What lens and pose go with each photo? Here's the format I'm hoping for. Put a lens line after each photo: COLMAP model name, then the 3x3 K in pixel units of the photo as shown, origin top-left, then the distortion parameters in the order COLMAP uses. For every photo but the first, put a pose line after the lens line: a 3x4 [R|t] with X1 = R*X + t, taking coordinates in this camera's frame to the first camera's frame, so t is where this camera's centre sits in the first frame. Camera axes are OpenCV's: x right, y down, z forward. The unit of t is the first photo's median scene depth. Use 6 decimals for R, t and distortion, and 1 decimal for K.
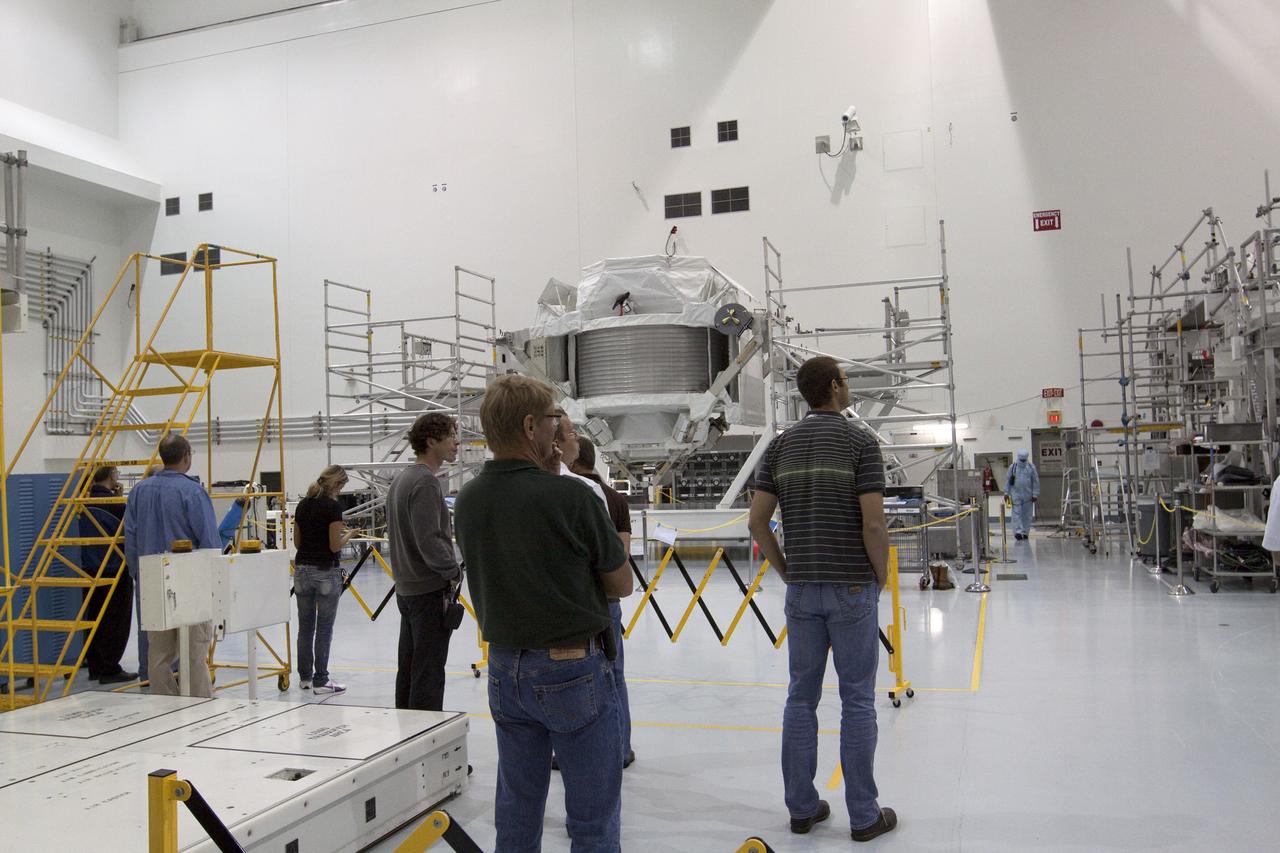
lens RADIAL K [[1059.1, 0, 640.0], [0, 1059.1, 426.5], [0, 0, 1]] dist [-0.005788, -0.001387]
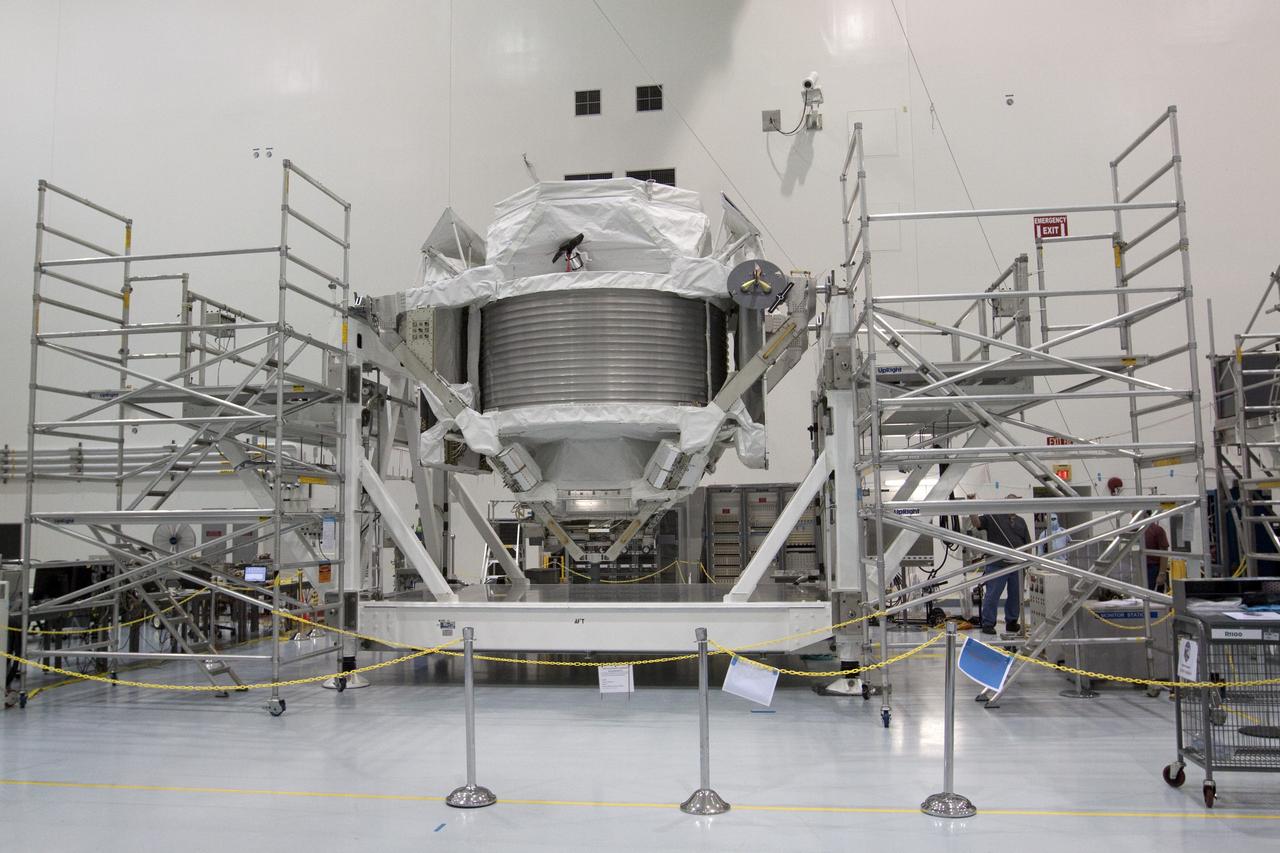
lens RADIAL K [[1007.5, 0, 619.9], [0, 1007.5, 429.6], [0, 0, 1]] dist [-0.032270, 0.007596]
pose [[0.986385, 0.033806, 0.160939, -0.073797], [-0.024264, 0.997849, -0.060895, 0.016459], [-0.162651, 0.056161, 0.985084, 0.424109]]
